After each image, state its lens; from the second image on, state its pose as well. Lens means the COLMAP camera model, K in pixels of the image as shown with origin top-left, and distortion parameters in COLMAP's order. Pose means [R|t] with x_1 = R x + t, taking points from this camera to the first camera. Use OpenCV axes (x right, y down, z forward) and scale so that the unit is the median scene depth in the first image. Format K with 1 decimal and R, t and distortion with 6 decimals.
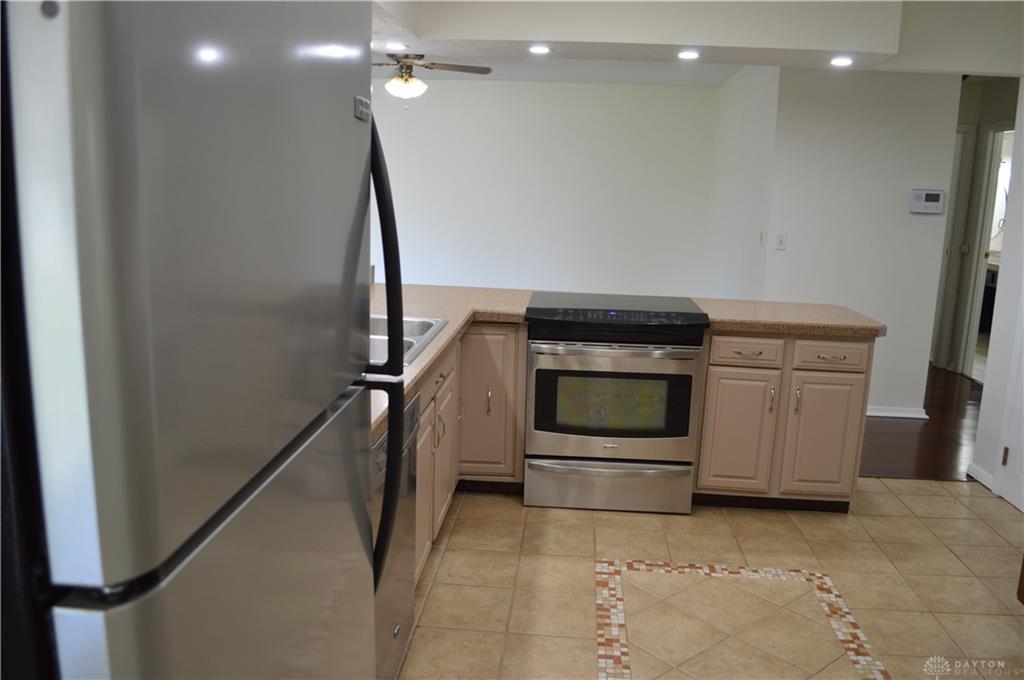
lens RADIAL K [[814.4, 0, 508.8], [0, 814.4, 335.1], [0, 0, 1]] dist [-0.084981, 0.011812]
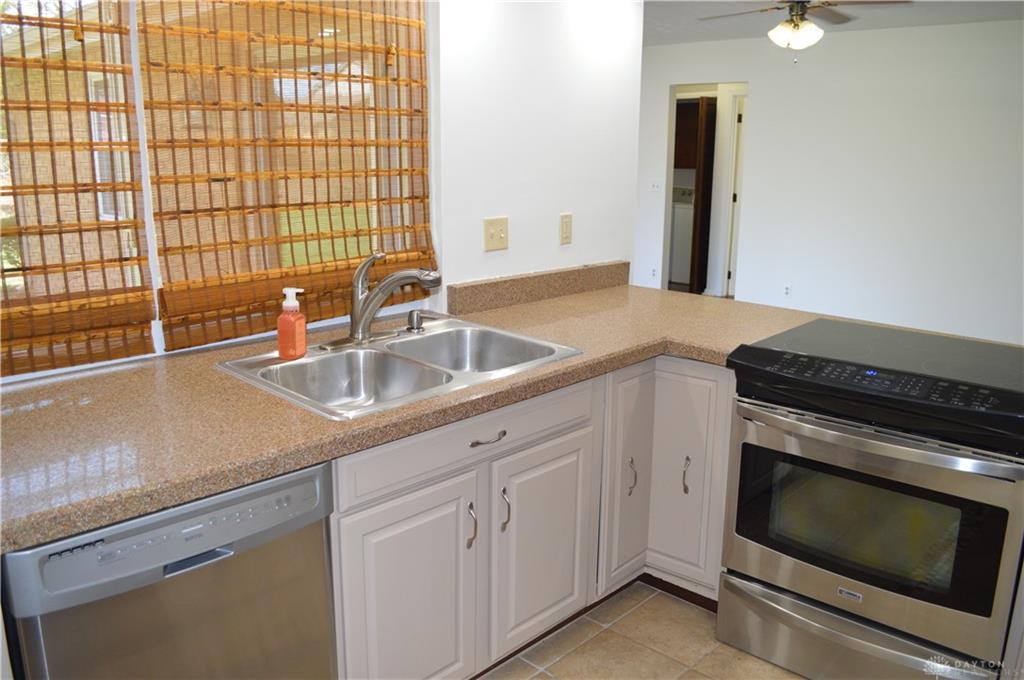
lens RADIAL K [[814.4, 0, 511.3], [0, 814.4, 345.3], [0, 0, 1]] dist [-0.084981, 0.011812]
pose [[0.779576, 0.122044, -0.614302, 0.268877], [-0.102647, 0.992465, 0.066910, -0.056727], [0.617839, 0.010895, 0.786229, 0.387965]]
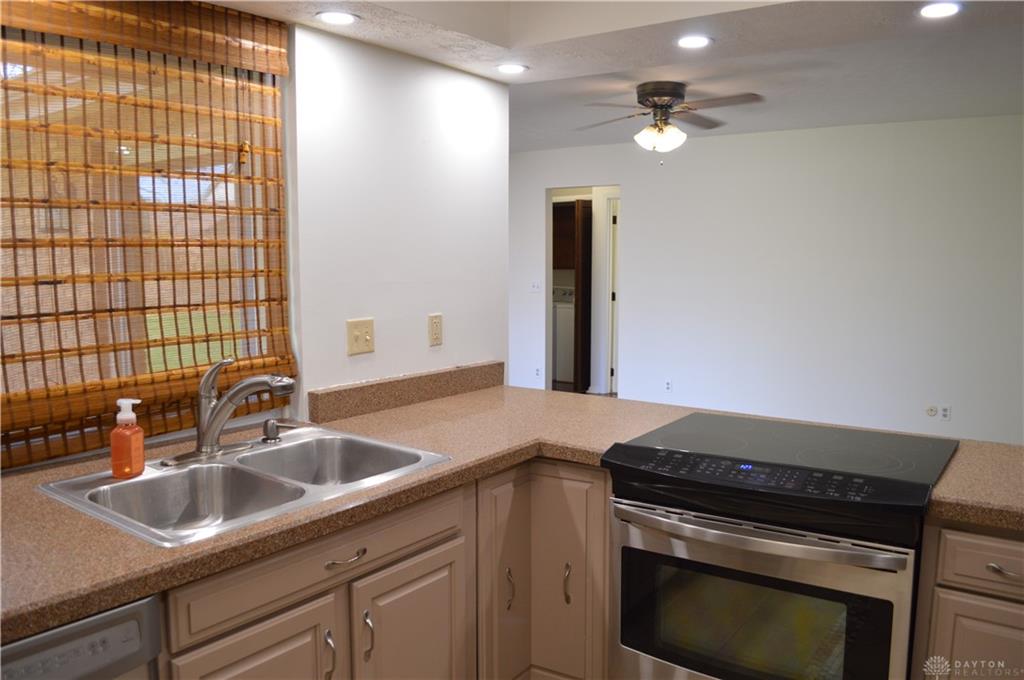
lens RADIAL K [[814.4, 0, 515.2], [0, 814.4, 343.2], [0, 0, 1]] dist [-0.084981, 0.011812]
pose [[0.859007, 0.024001, -0.511401, 0.267627], [-0.070937, 0.994845, -0.072464, -0.058893], [0.507026, 0.098524, 0.856281, 0.423770]]
